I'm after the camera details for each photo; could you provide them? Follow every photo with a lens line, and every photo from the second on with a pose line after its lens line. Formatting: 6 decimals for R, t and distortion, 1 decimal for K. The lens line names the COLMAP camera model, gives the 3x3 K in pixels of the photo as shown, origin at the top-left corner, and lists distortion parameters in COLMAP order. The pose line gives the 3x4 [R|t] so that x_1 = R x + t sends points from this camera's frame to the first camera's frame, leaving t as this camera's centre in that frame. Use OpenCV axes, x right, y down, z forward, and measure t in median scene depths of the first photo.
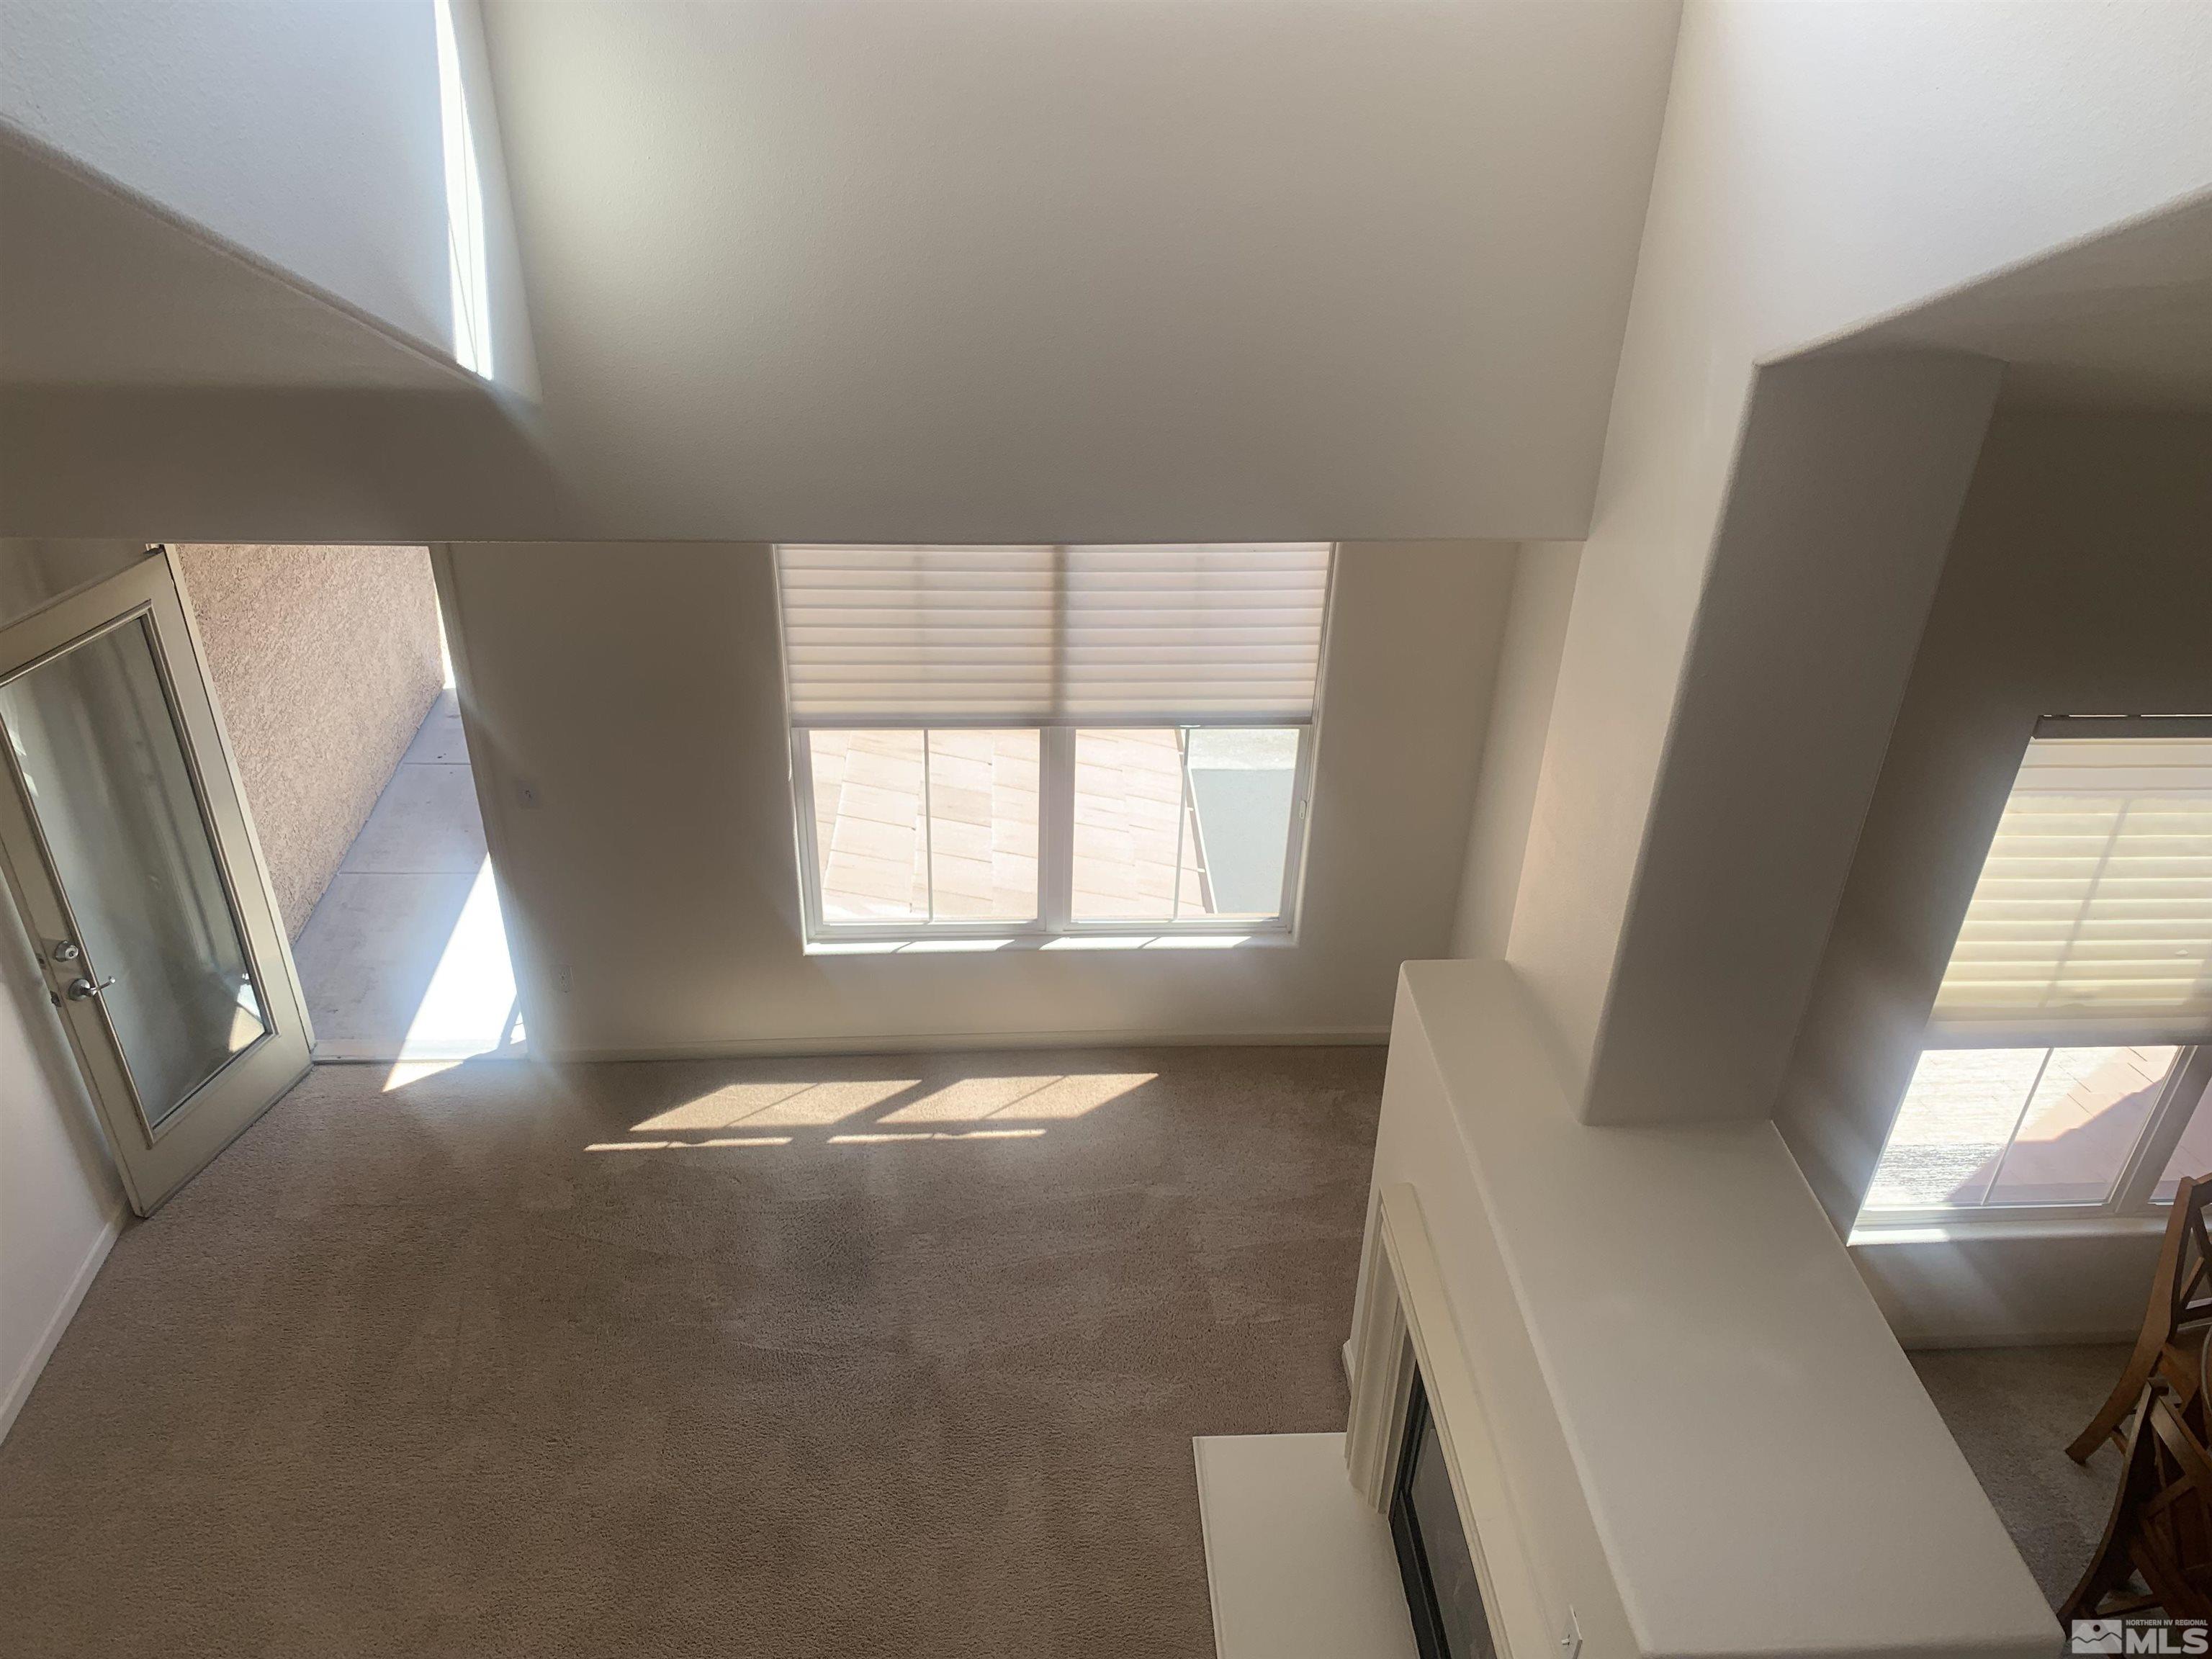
lens RADIAL K [[1685.0, 0, 1118.9], [0, 1685.0, 797.5], [0, 0, 1]] dist [0.044432, -0.078313]
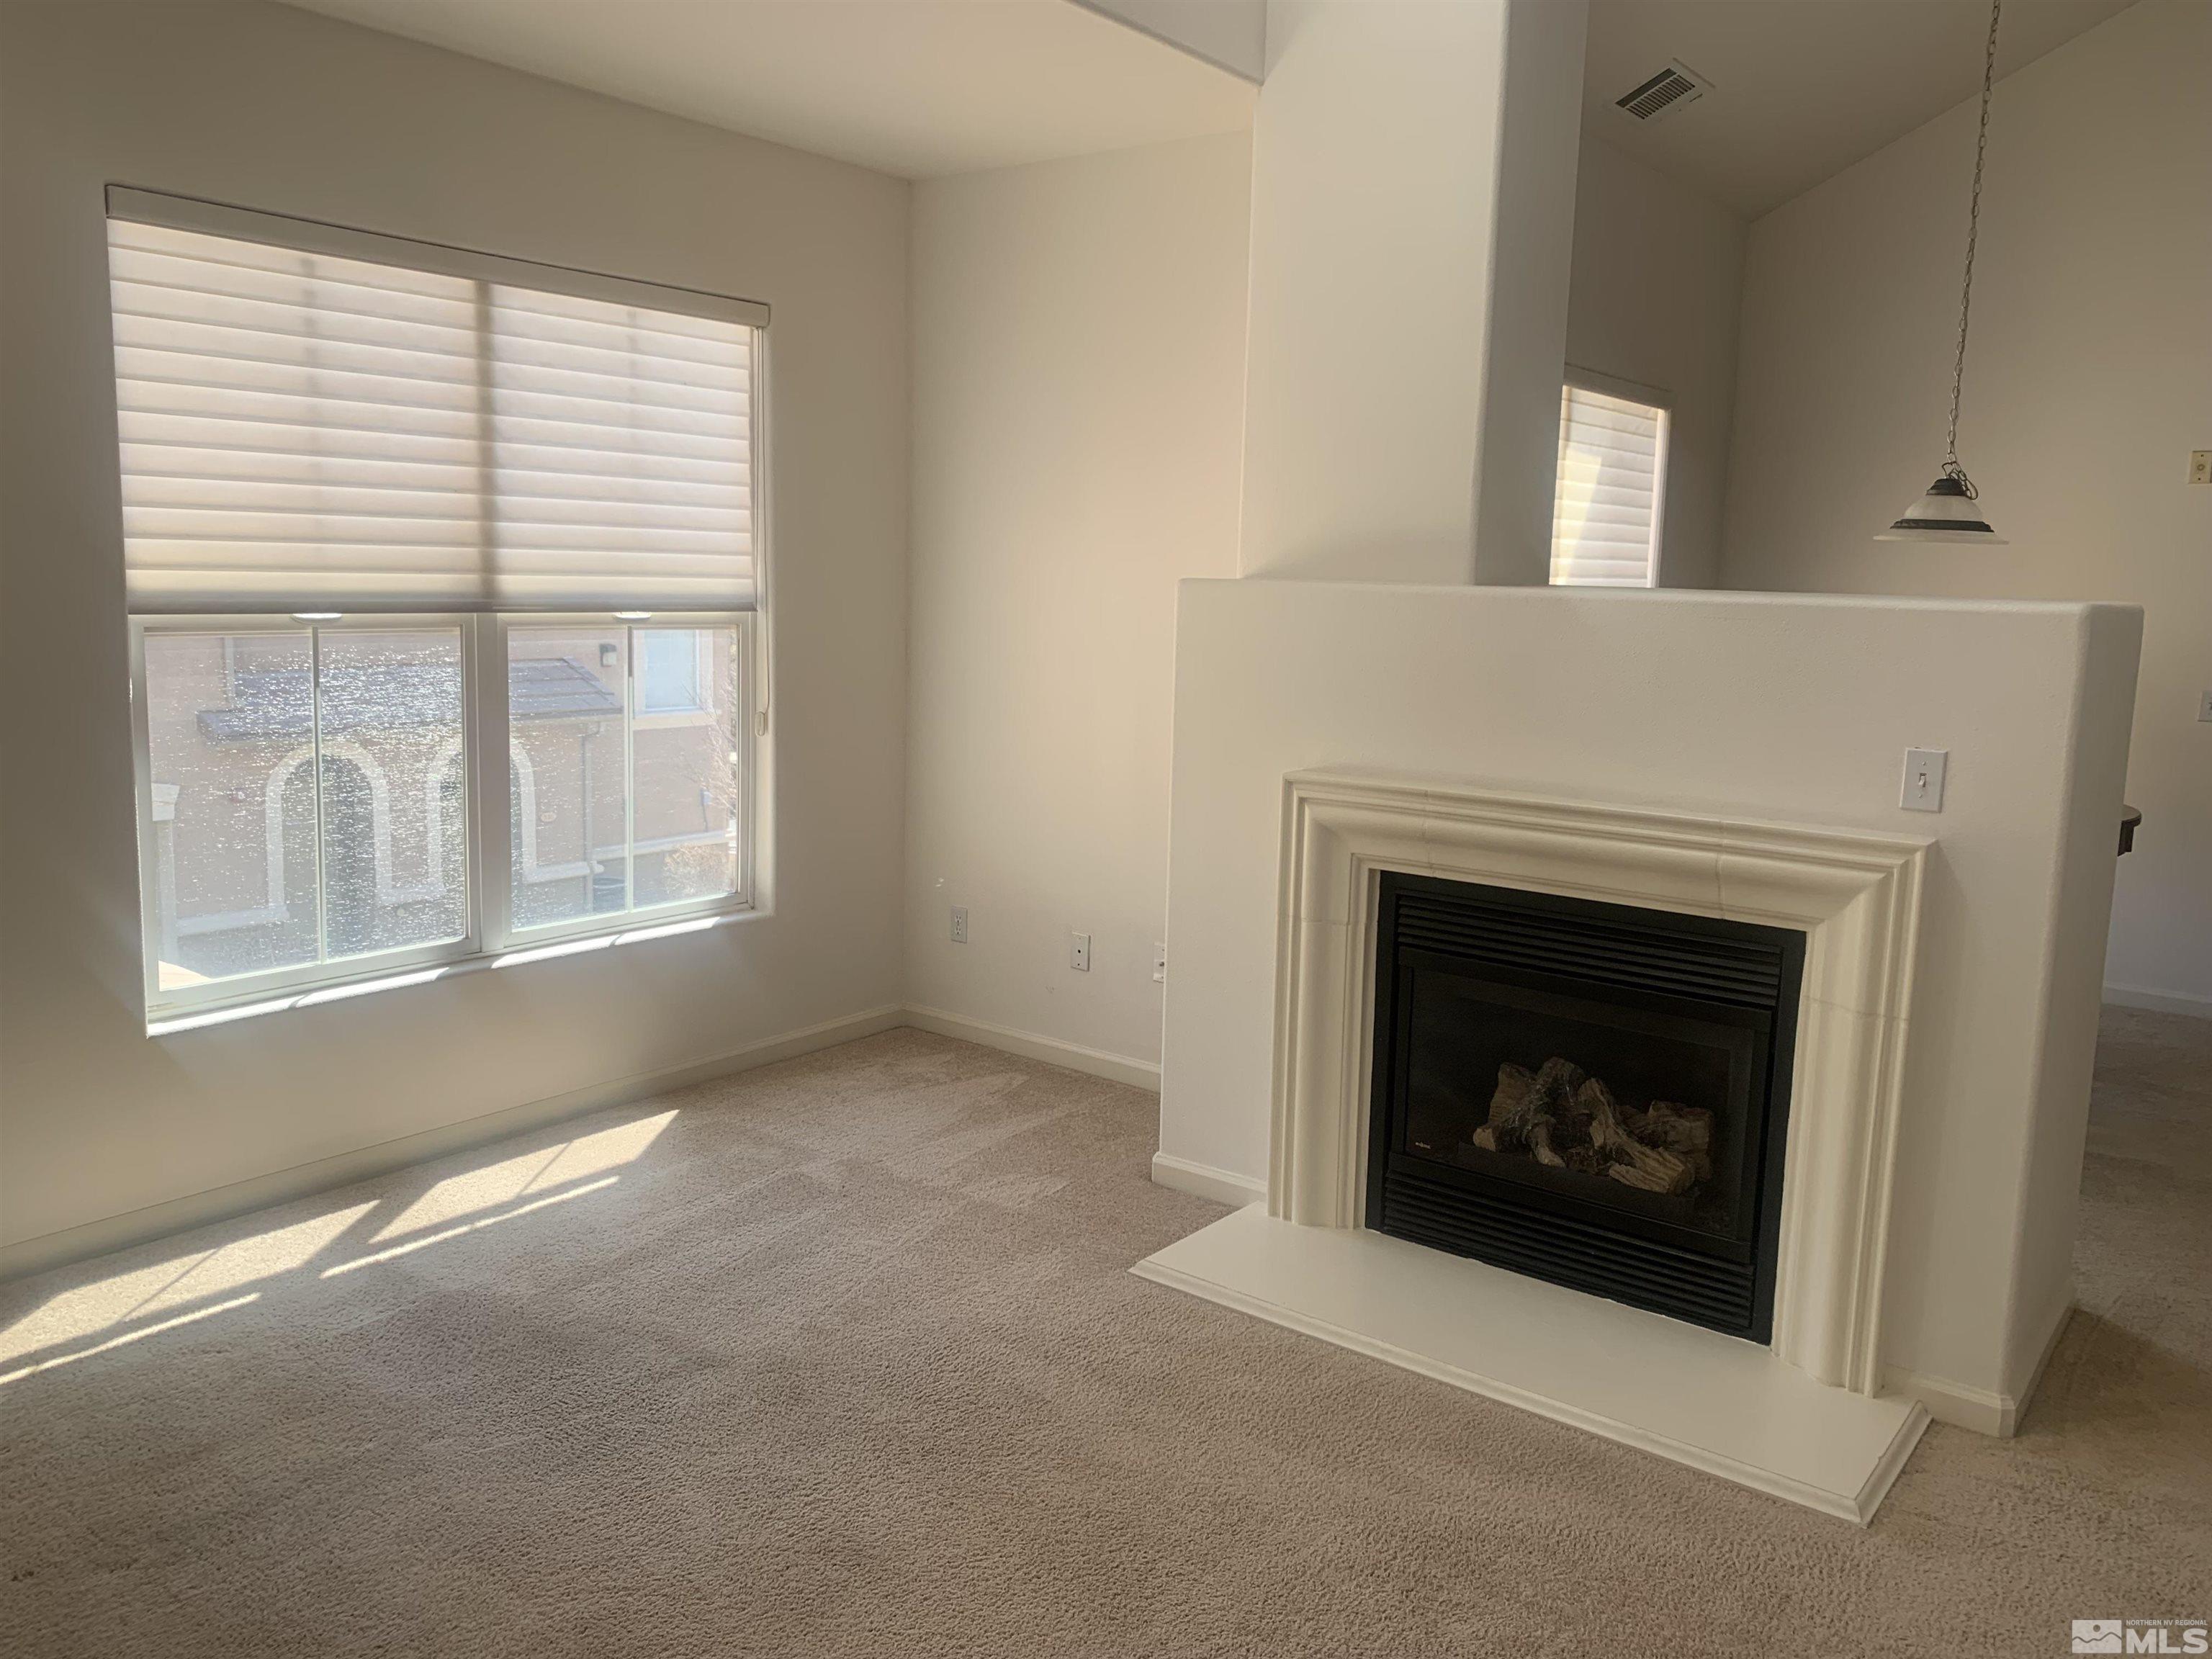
lens RADIAL K [[1685.0, 0, 1118.9], [0, 1685.0, 797.5], [0, 0, 1]] dist [0.044432, -0.078313]
pose [[0.638971, -0.114729, 0.760627, -0.419105], [0.402792, 0.892320, -0.203775, 0.282380], [-0.655343, 0.436581, 0.616379, 0.371128]]
